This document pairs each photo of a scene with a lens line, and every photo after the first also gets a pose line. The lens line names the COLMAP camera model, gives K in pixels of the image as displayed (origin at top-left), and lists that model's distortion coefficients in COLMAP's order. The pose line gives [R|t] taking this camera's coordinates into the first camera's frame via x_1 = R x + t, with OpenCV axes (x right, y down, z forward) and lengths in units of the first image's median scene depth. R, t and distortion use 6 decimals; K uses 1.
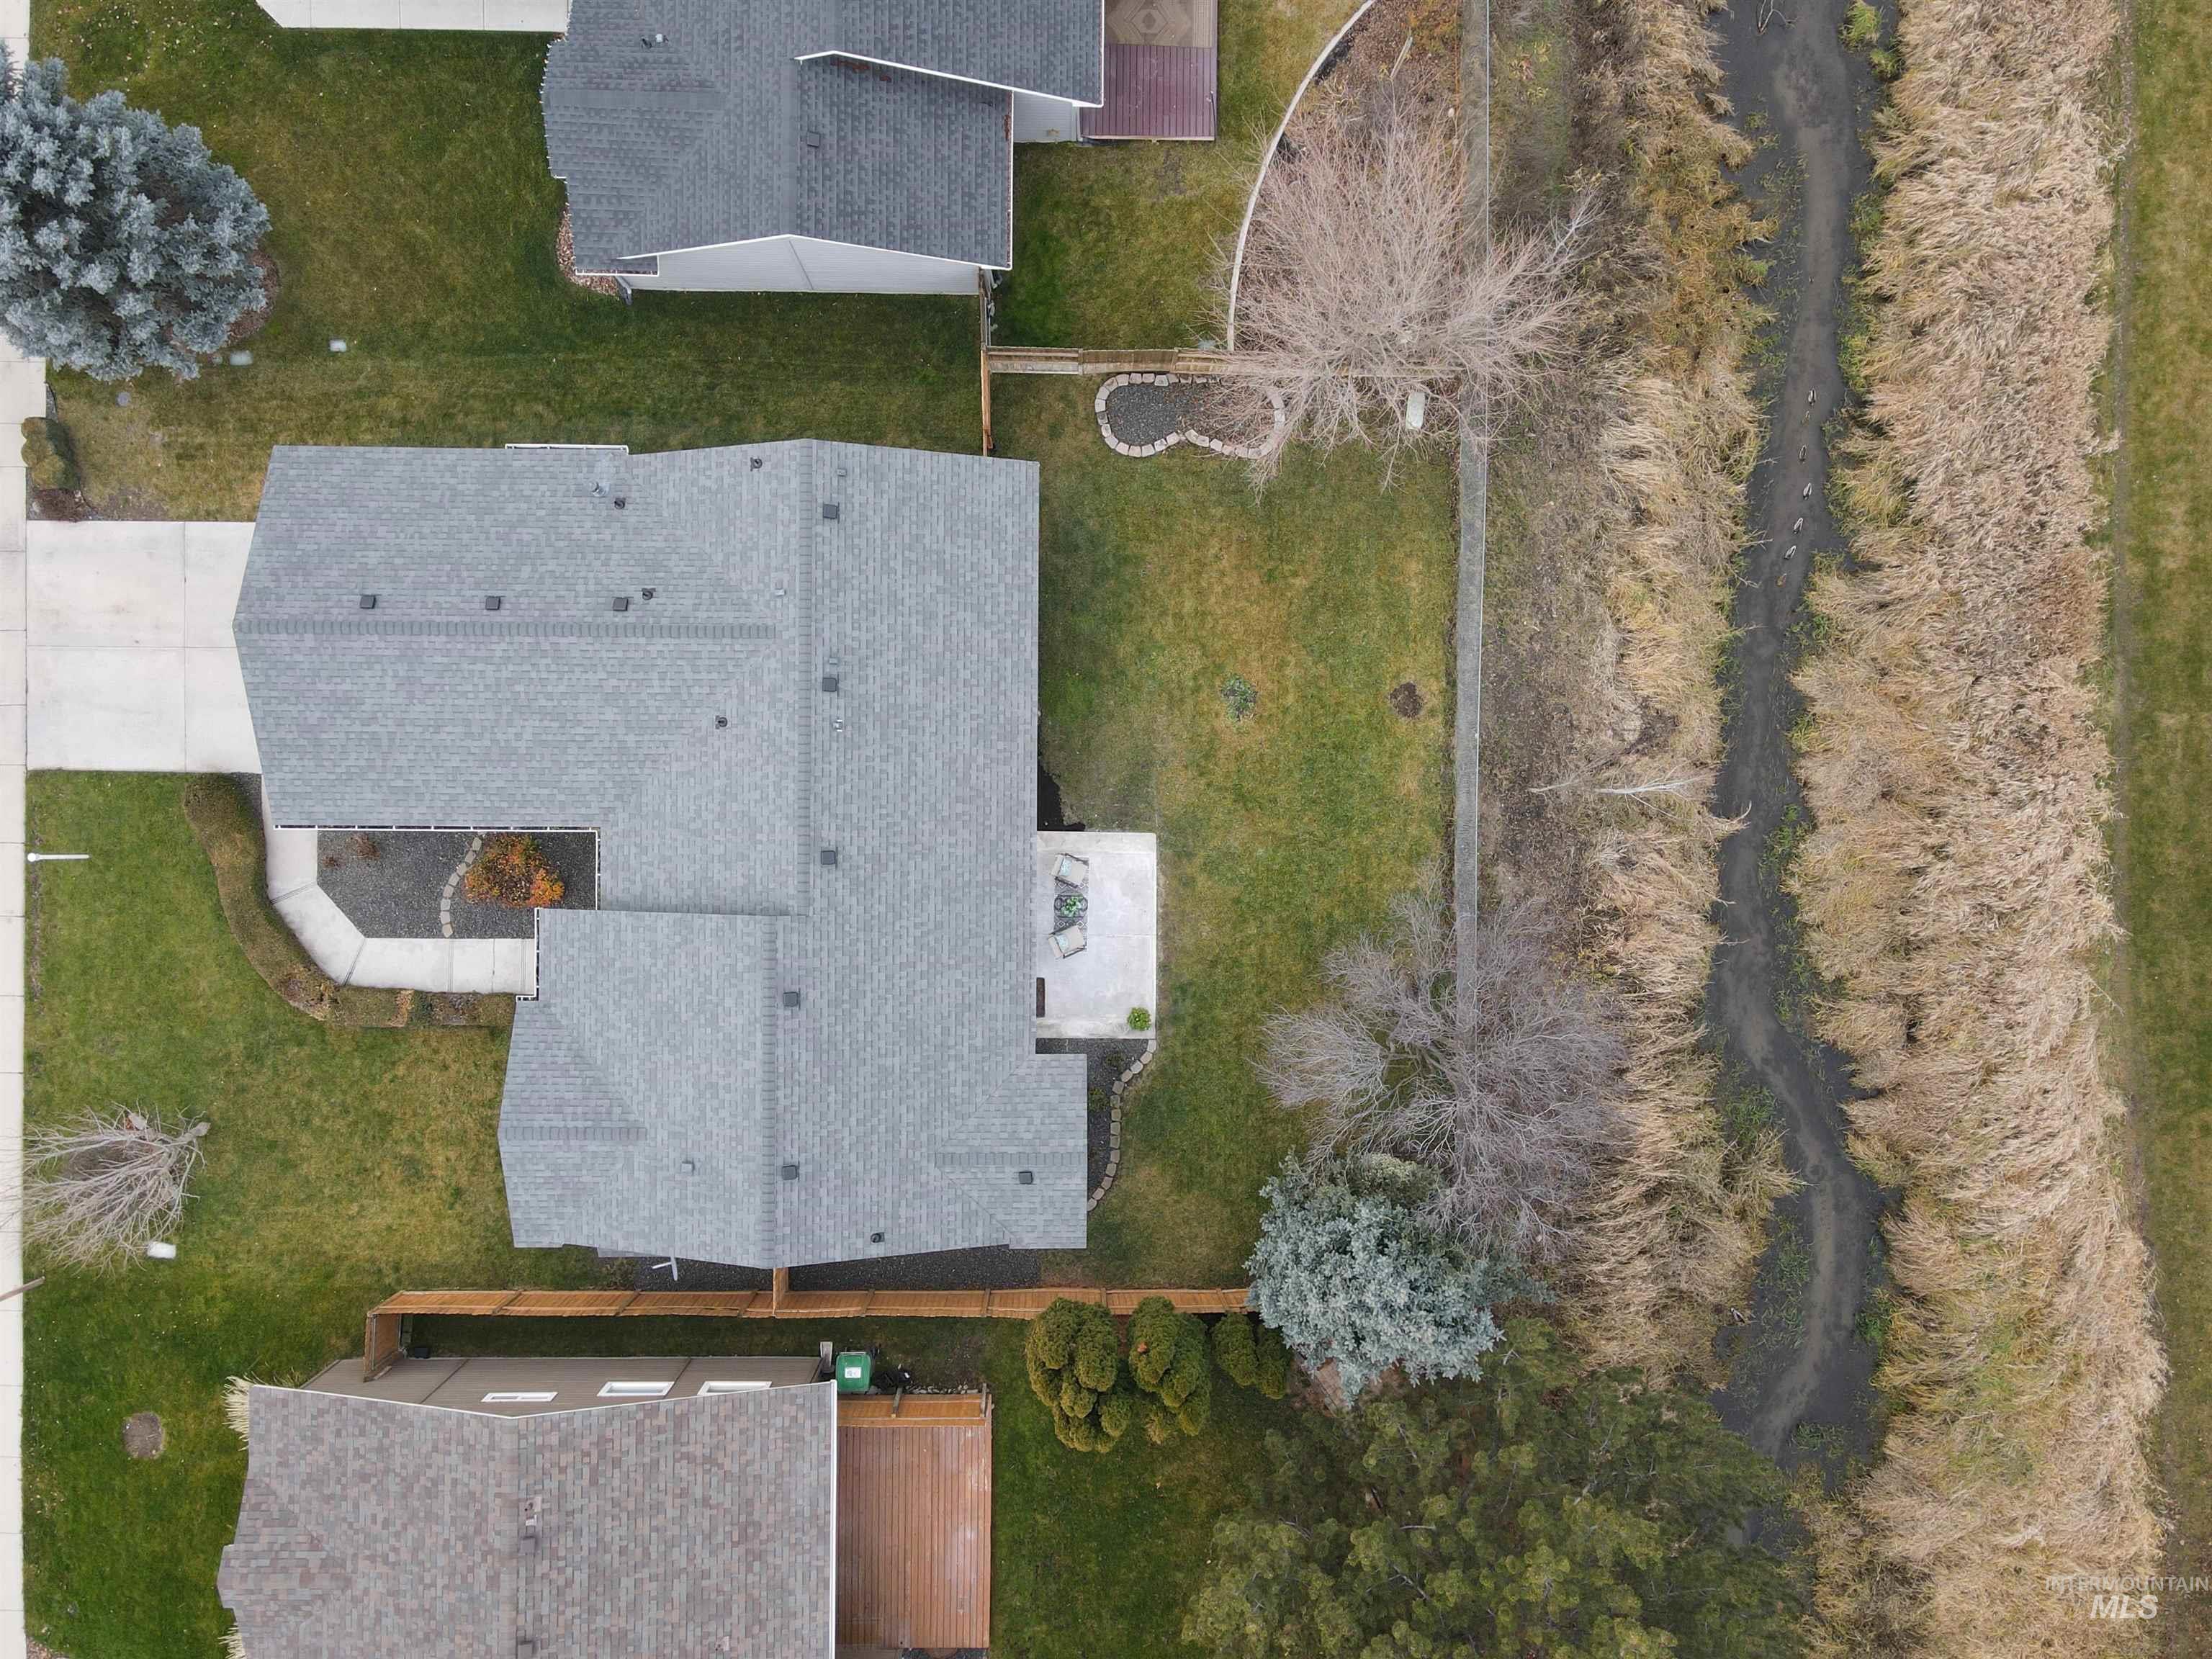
lens RADIAL K [[1601.9, 0, 1112.4], [0, 1601.9, 812.5], [0, 0, 1]] dist [0.008379, 0.004305]
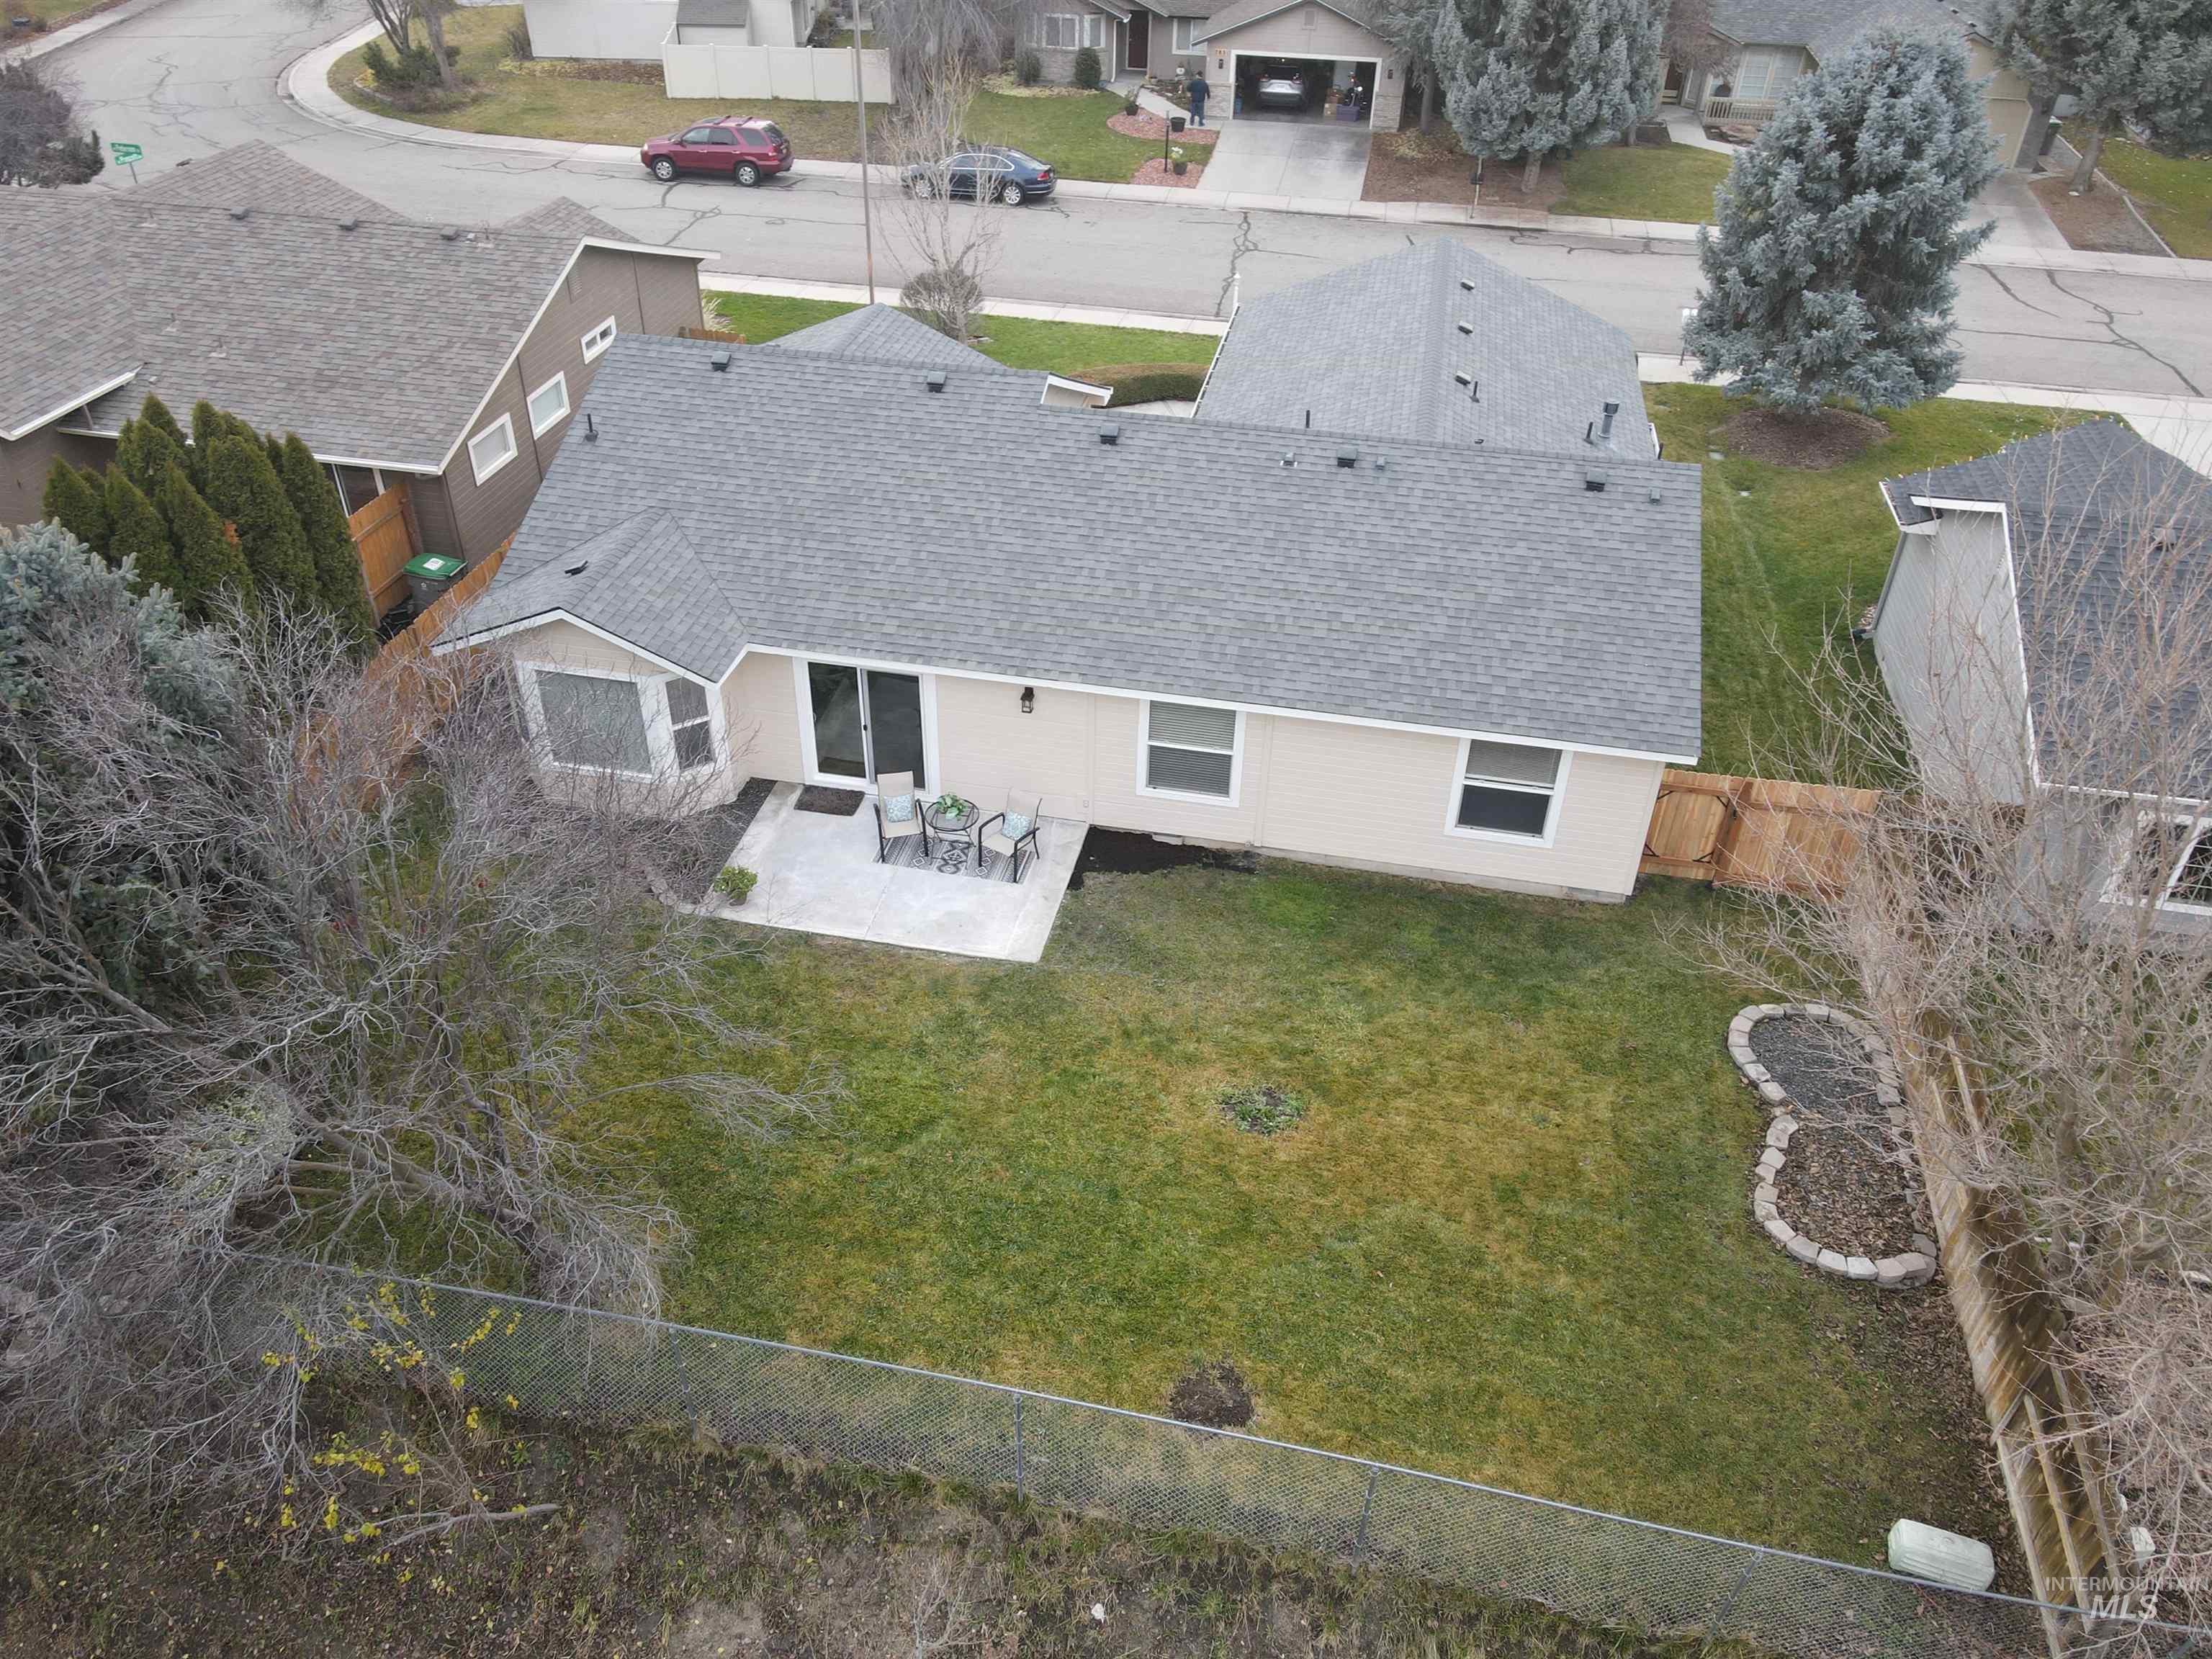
lens RADIAL K [[1606.4, 0, 1106.0], [0, 1606.4, 829.5], [0, 0, 1]] dist [-0.029444, 0.073719]
pose [[-0.187579, 0.561773, -0.805745, 0.452533], [-0.982017, -0.125092, 0.141400, -0.084516], [-0.021357, 0.817779, 0.575136, 0.642744]]
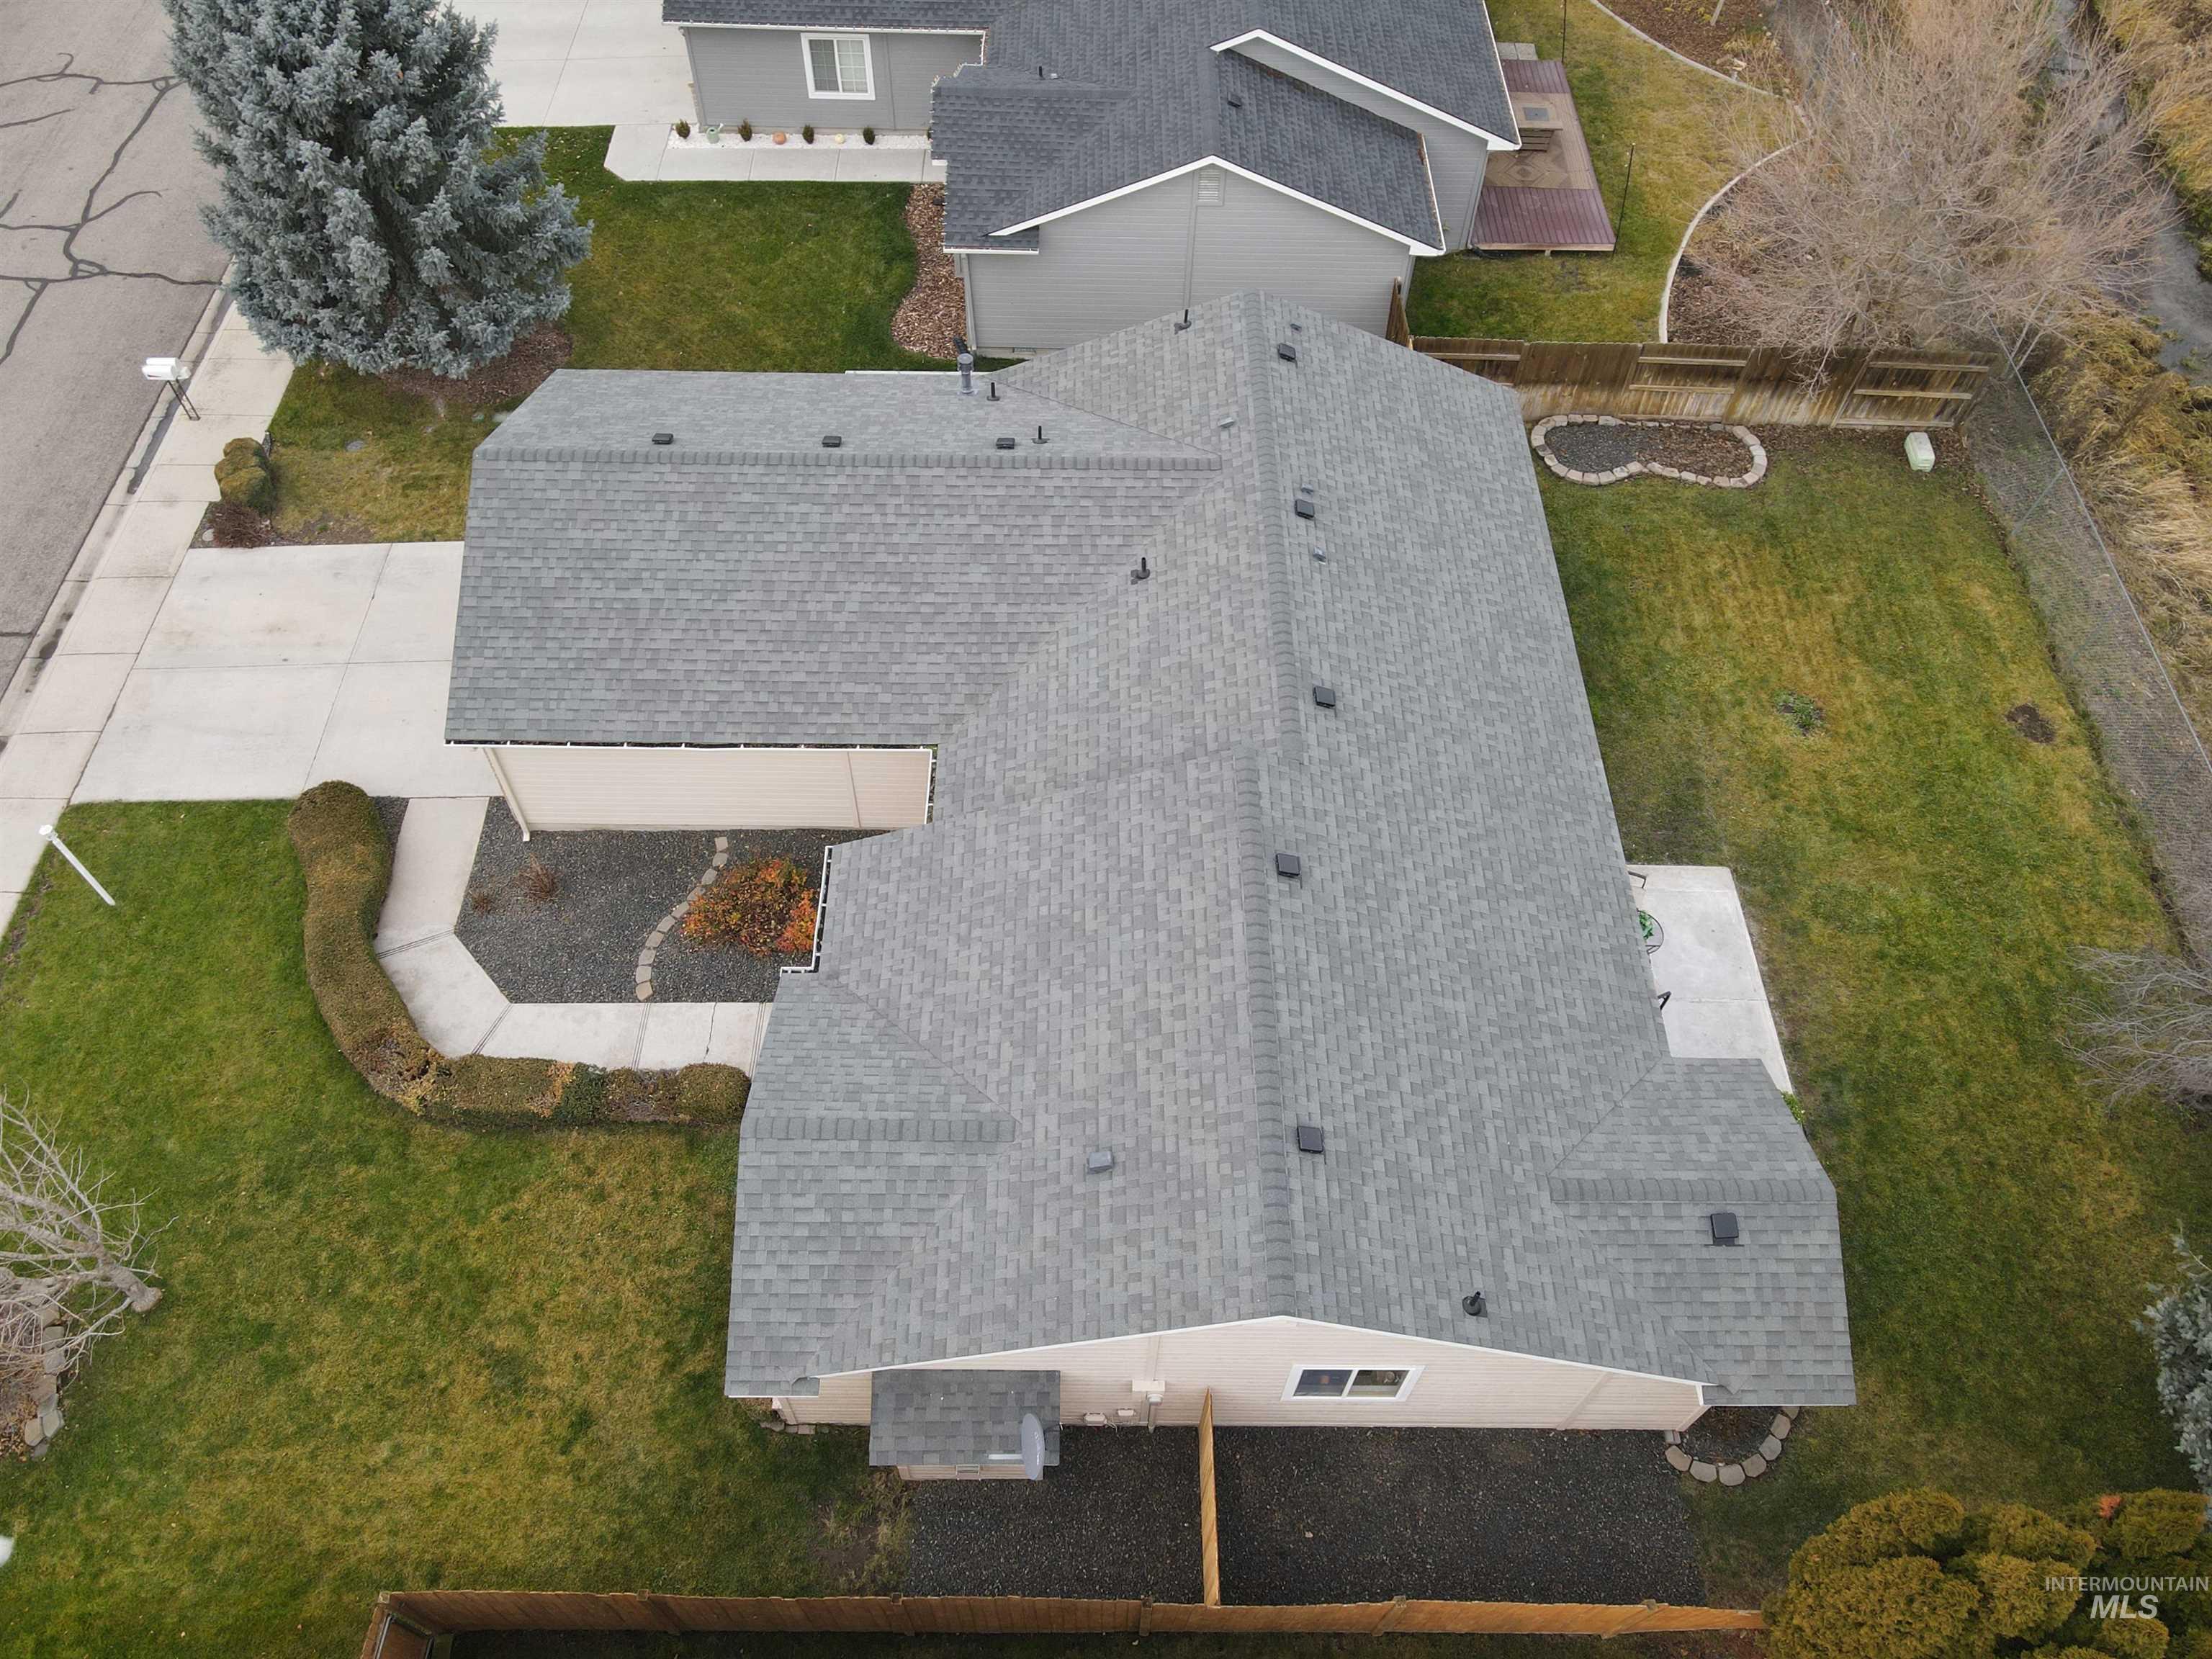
lens RADIAL K [[1606.4, 0, 1106.0], [0, 1606.4, 829.5], [0, 0, 1]] dist [-0.029444, 0.073719]
pose [[0.999976, -0.006791, 0.001360, -0.233783], [0.006300, 0.810491, -0.585718, 0.390809], [0.002875, 0.585712, 0.810514, 0.454609]]
